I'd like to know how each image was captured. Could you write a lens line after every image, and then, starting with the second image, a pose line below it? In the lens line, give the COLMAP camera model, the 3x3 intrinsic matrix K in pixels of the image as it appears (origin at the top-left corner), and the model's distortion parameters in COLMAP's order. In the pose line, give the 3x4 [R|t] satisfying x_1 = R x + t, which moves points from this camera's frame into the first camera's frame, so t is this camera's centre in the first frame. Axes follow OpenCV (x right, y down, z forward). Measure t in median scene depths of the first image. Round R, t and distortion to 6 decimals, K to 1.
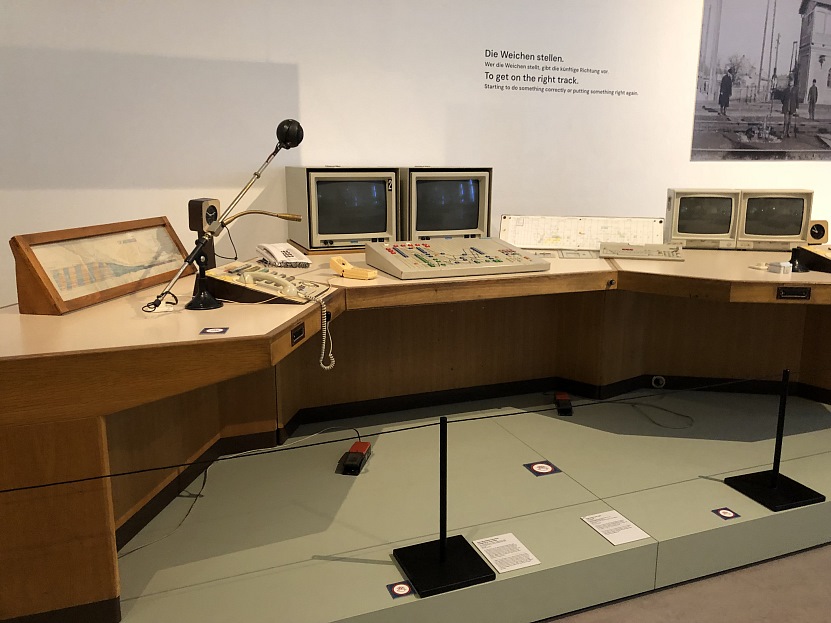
lens RADIAL K [[681.4, 0, 424.3], [0, 681.4, 309.2], [0, 0, 1]] dist [0.038537, -0.040916]
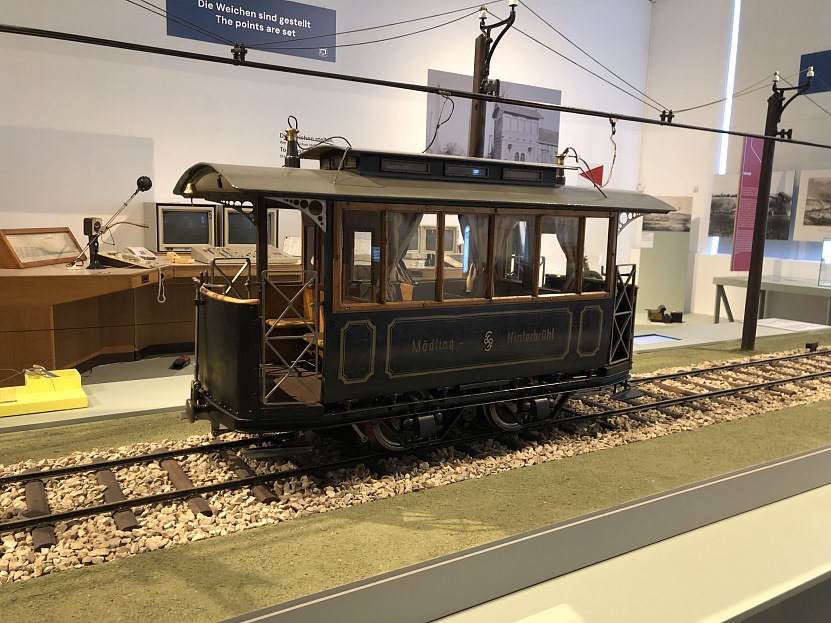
lens RADIAL K [[681.4, 0, 416.4], [0, 681.4, 310.8], [0, 0, 1]] dist [0.038537, -0.040916]
pose [[0.985252, 0.004349, 0.171053, 0.151835], [0.006813, 0.997887, -0.064614, 0.151848], [-0.170973, 0.064826, 0.983141, -0.662264]]
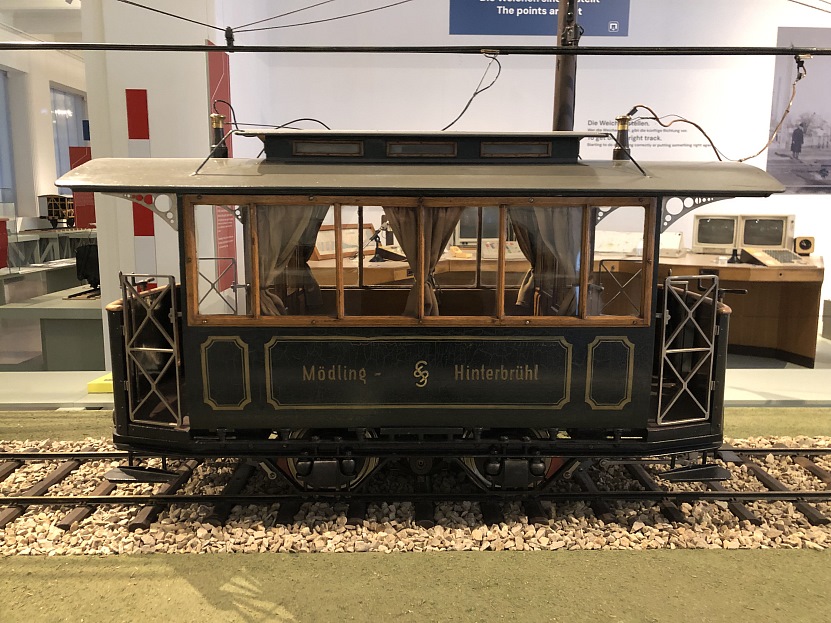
lens RADIAL K [[681.4, 0, 416.9], [0, 681.4, 305.5], [0, 0, 1]] dist [0.038537, -0.040916]
pose [[0.932464, 0.057065, -0.356728, 0.342862], [-0.076959, 0.996157, -0.041813, 0.129310], [0.352971, 0.066442, 0.933272, -0.570280]]
